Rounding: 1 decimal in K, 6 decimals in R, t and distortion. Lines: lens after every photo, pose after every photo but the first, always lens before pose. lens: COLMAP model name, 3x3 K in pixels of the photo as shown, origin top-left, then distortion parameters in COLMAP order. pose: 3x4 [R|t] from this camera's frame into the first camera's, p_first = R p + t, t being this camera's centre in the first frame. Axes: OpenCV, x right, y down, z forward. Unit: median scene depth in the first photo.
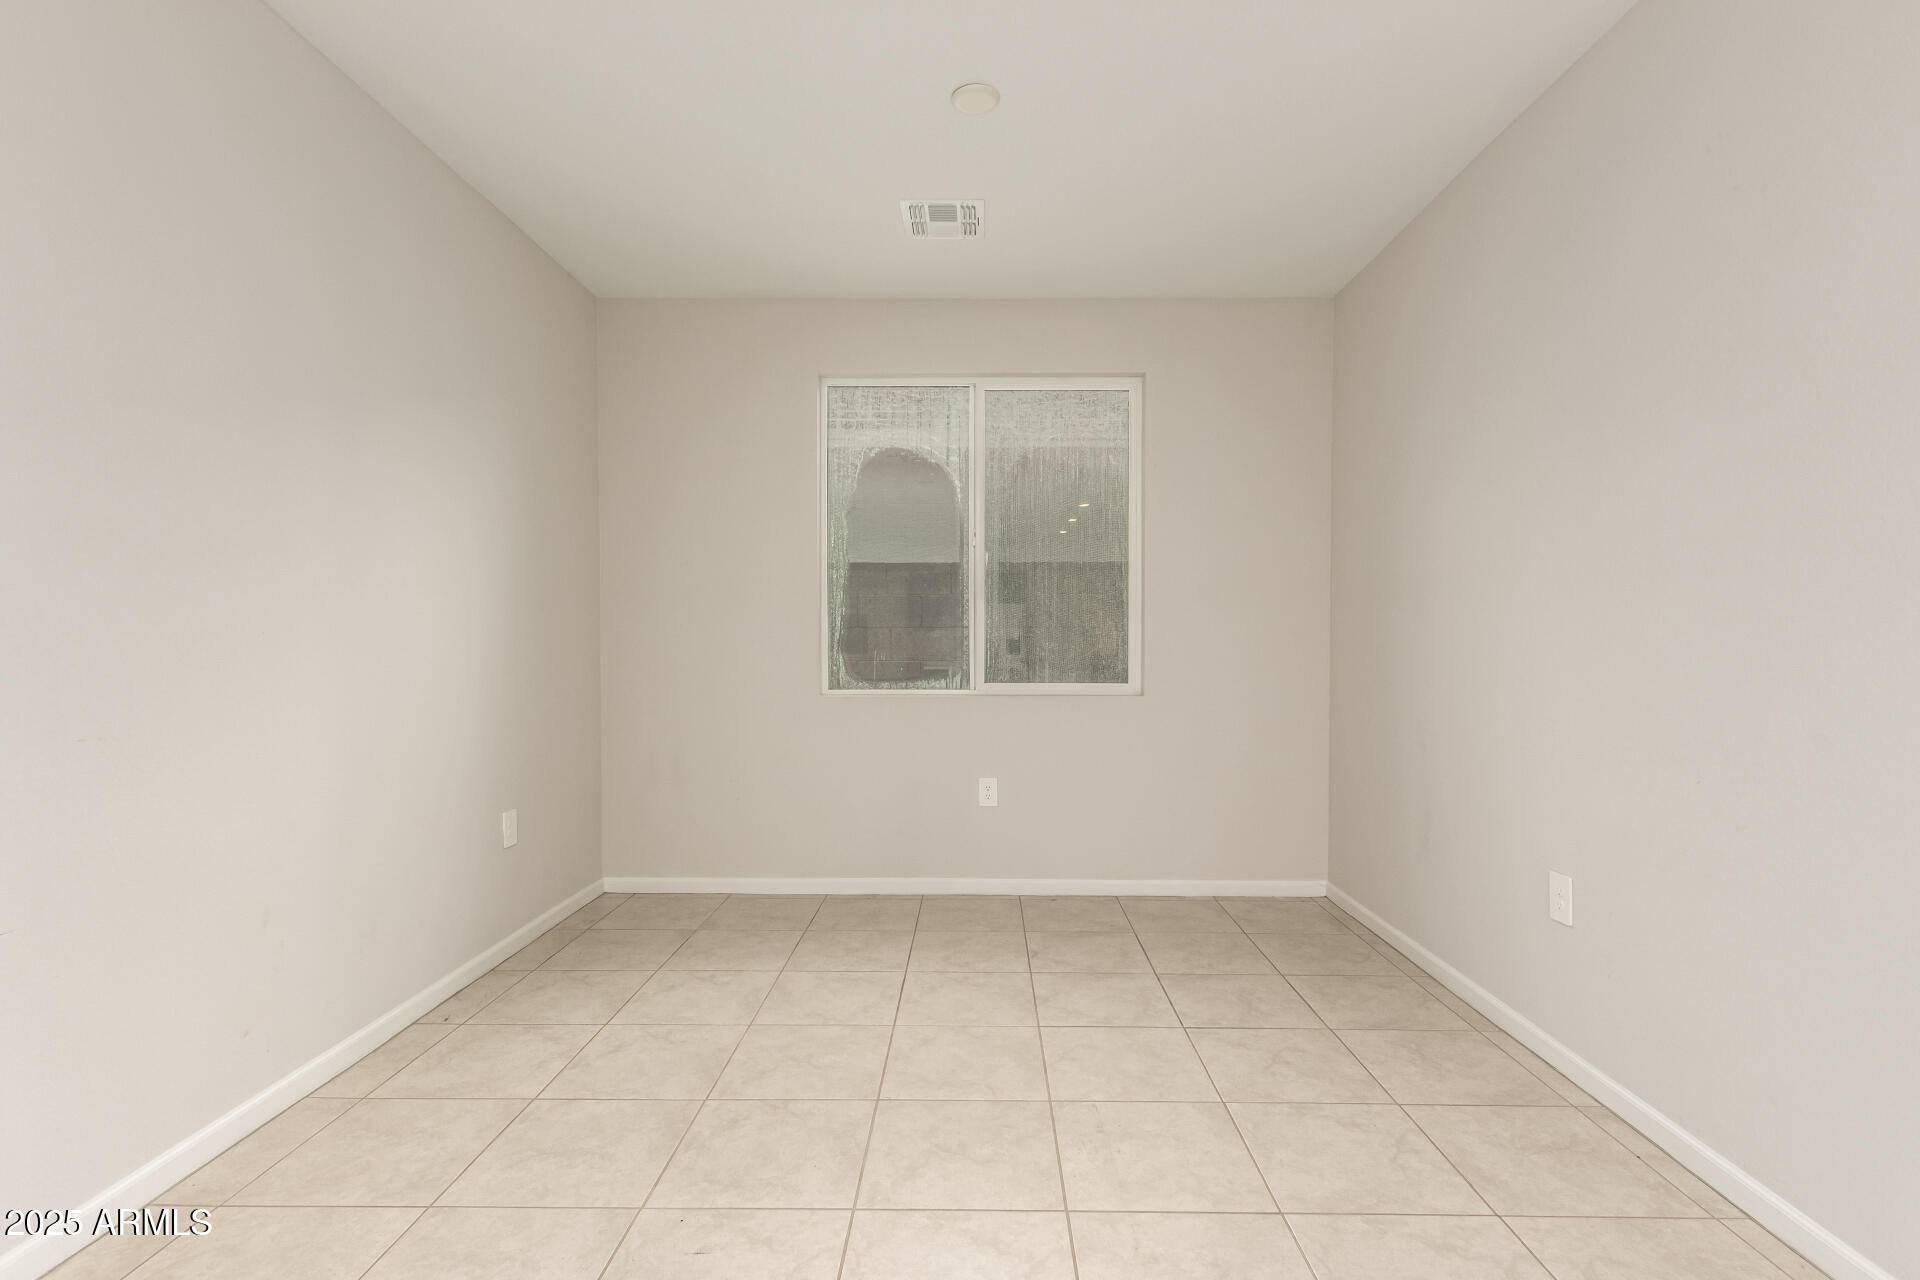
lens RADIAL K [[907.5, 0, 968.7], [0, 907.5, 639.0], [0, 0, 1]] dist [0.009573, -0.003422]
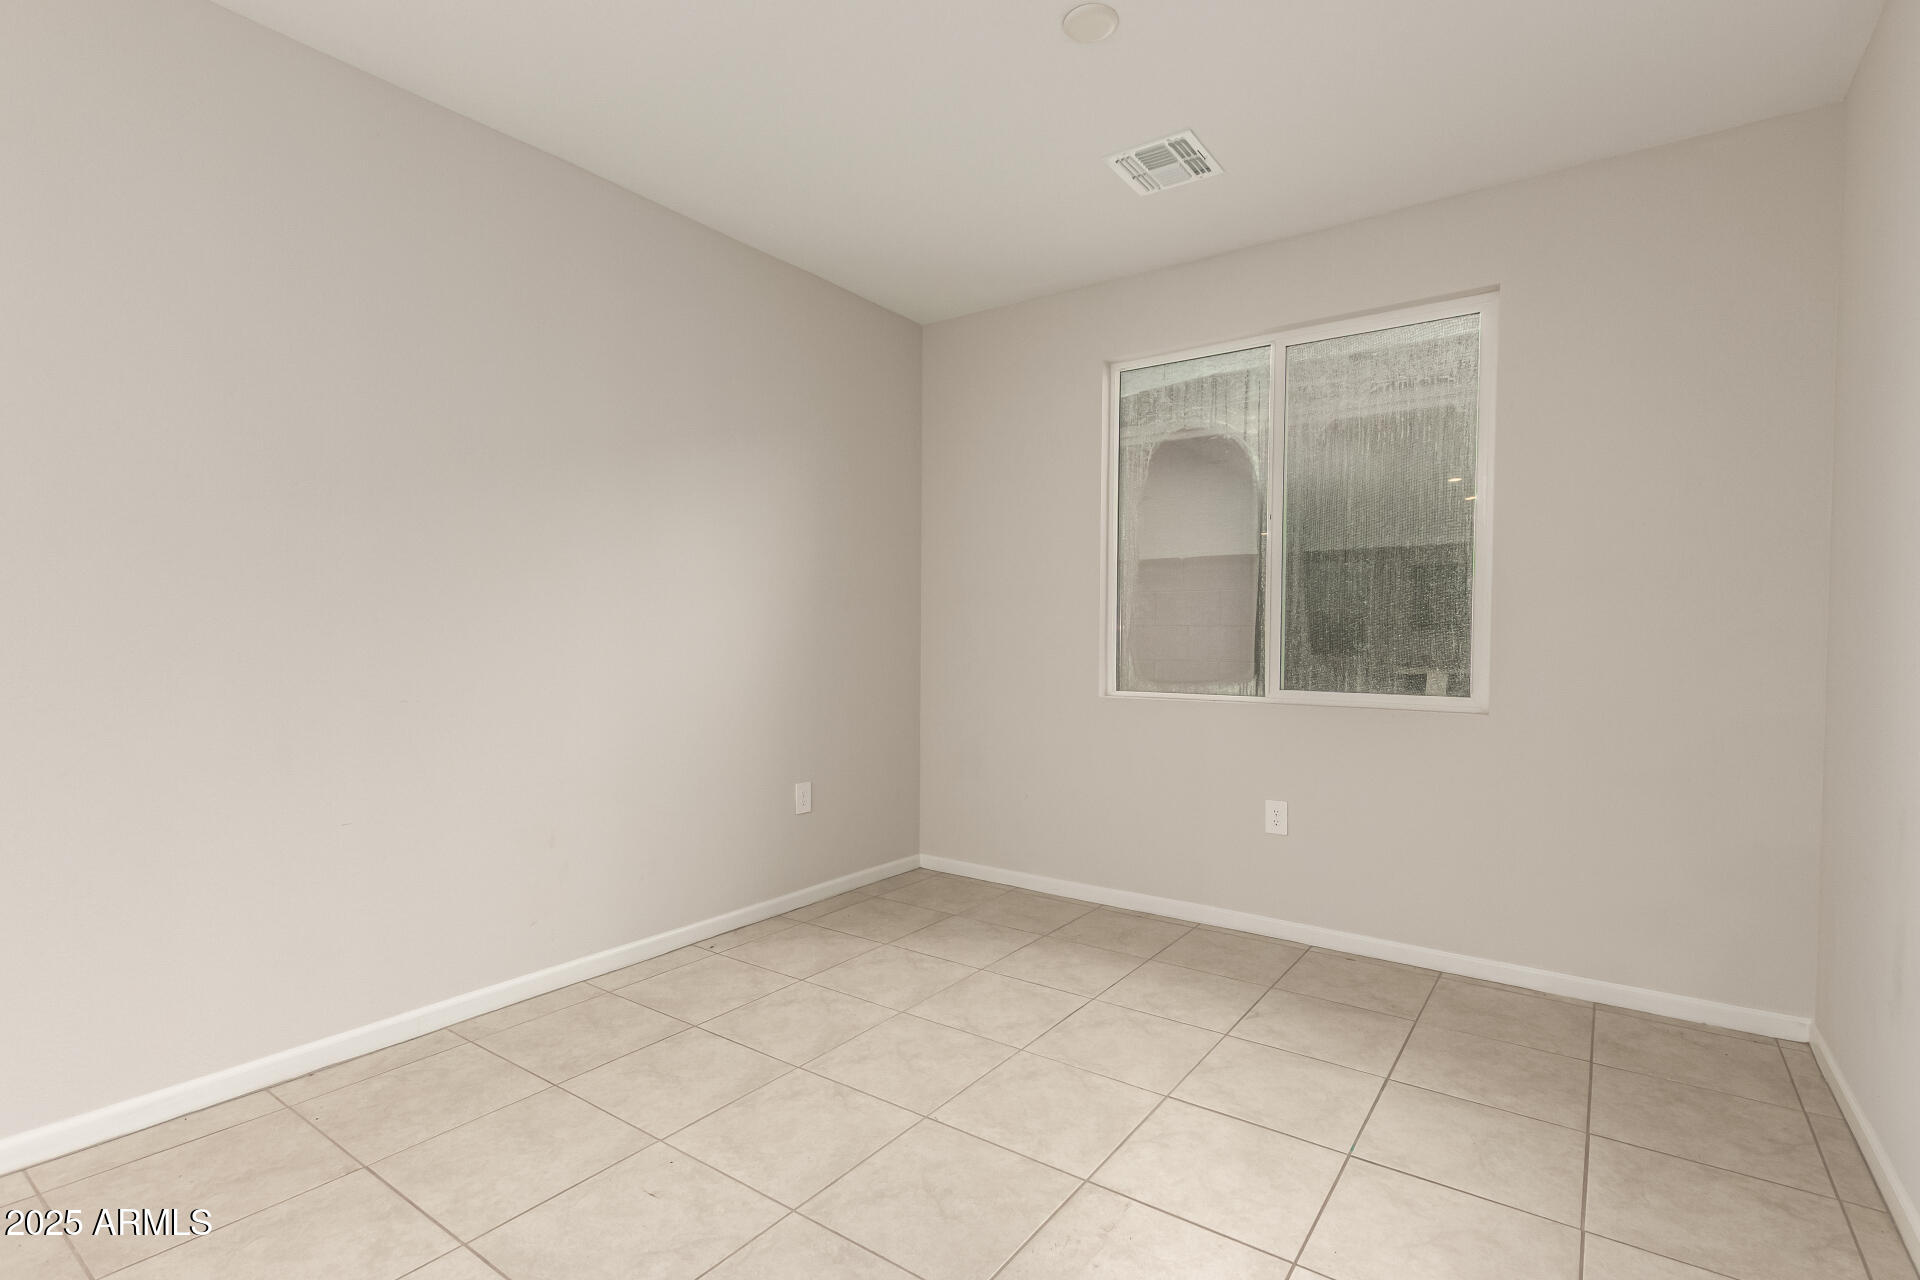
lens RADIAL K [[907.5, 0, 964.7], [0, 907.5, 639.0], [0, 0, 1]] dist [0.009573, -0.003422]
pose [[0.821153, 0.006553, -0.570670, 0.286979], [-0.005939, 0.999978, 0.002938, -0.000065], [0.570677, 0.000976, 0.821174, 0.141491]]
